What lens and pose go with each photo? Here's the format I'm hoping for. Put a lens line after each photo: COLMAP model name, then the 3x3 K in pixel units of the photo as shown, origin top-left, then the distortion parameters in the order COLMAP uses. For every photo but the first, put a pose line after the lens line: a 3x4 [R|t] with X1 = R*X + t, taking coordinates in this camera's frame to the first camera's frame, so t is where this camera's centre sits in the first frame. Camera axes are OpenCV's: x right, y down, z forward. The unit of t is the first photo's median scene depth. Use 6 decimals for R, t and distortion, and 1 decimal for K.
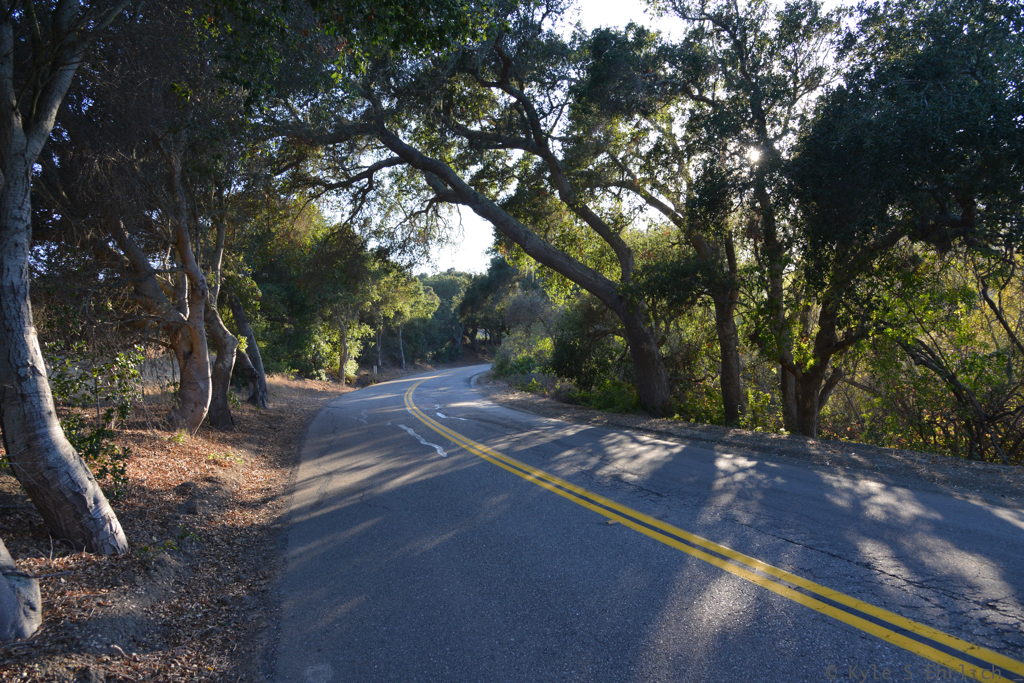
lens RADIAL K [[696.2, 0, 517.8], [0, 696.2, 345.7], [0, 0, 1]] dist [-0.031469, -0.014496]
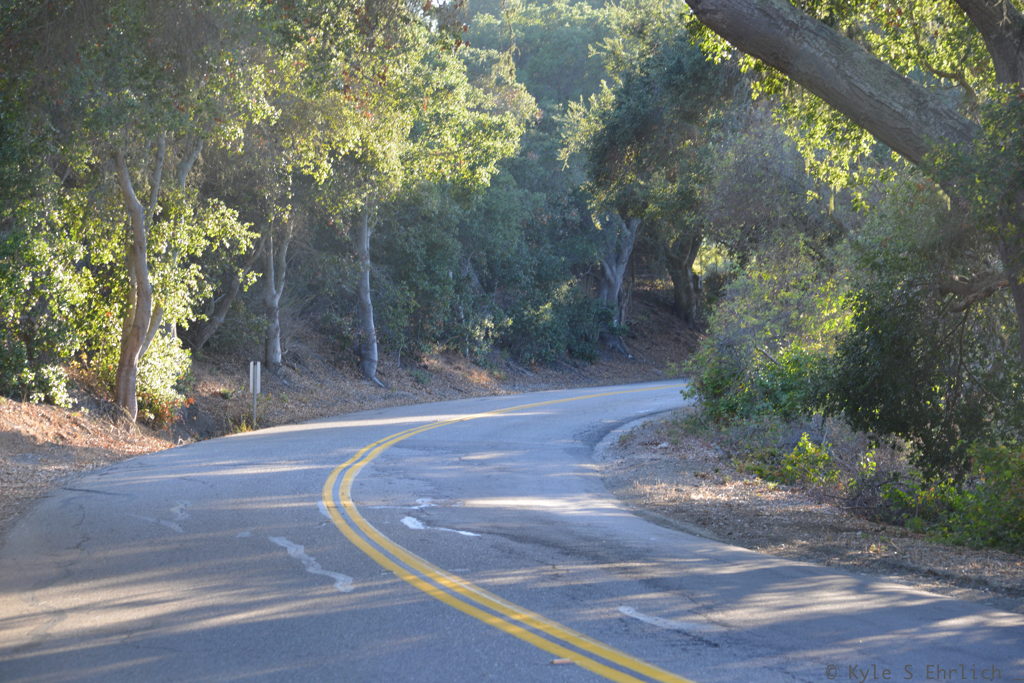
lens RADIAL K [[3159.3, 0, 525.9], [0, 3159.3, 363.5], [0, 0, 1]] dist [0.066702, 0.000000]
pose [[0.990715, 0.047193, -0.127500, 0.084412], [-0.044466, 0.998719, 0.024154, -0.007151], [0.128476, -0.018260, 0.991544, -0.294508]]
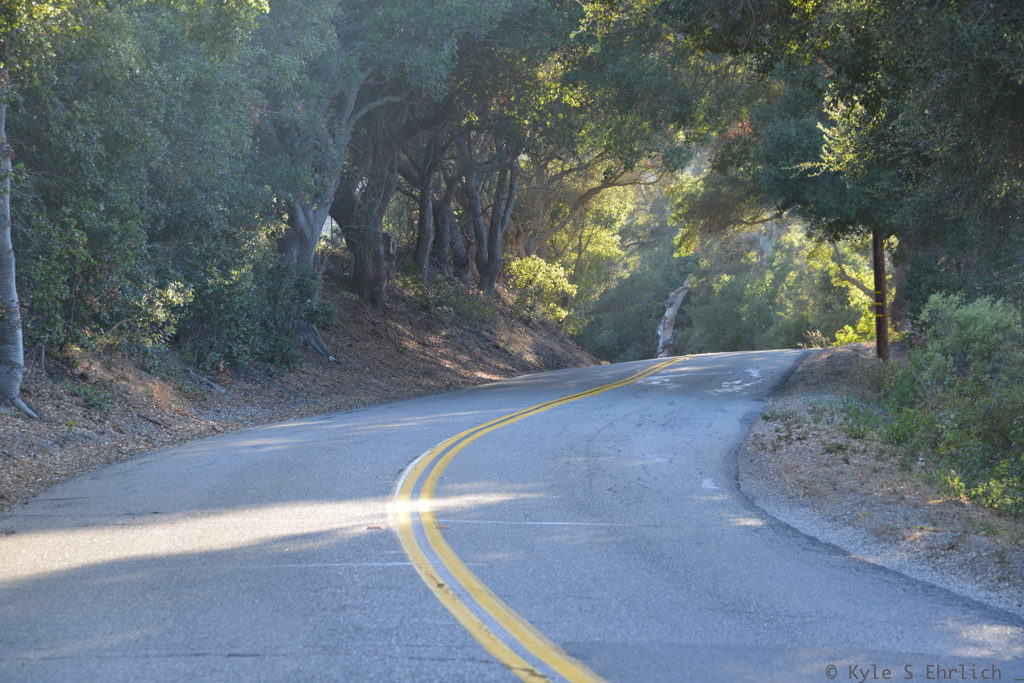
lens RADIAL K [[3490.5, 0, 495.1], [0, 3490.5, 443.3], [0, 0, 1]] dist [0.101982, 0.000000]
pose [[0.997662, 0.057019, 0.037666, -0.235951], [-0.058473, 0.997538, 0.038718, 0.025016], [-0.035366, -0.040830, 0.998540, 0.859409]]
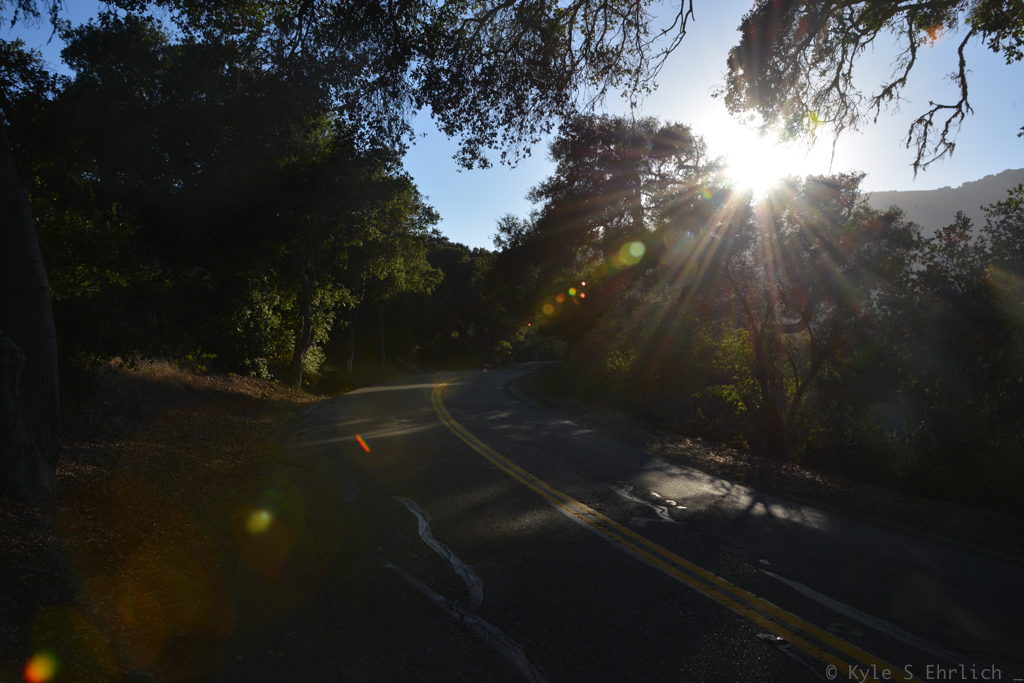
lens RADIAL K [[782.8, 0, 493.8], [0, 782.8, 369.7], [0, 0, 1]] dist [-0.043547, 0.010662]
pose [[0.996640, 0.079969, 0.017736, -0.164986], [-0.080399, 0.996449, 0.024989, 0.019705], [-0.015675, -0.026331, 0.999530, 0.573504]]
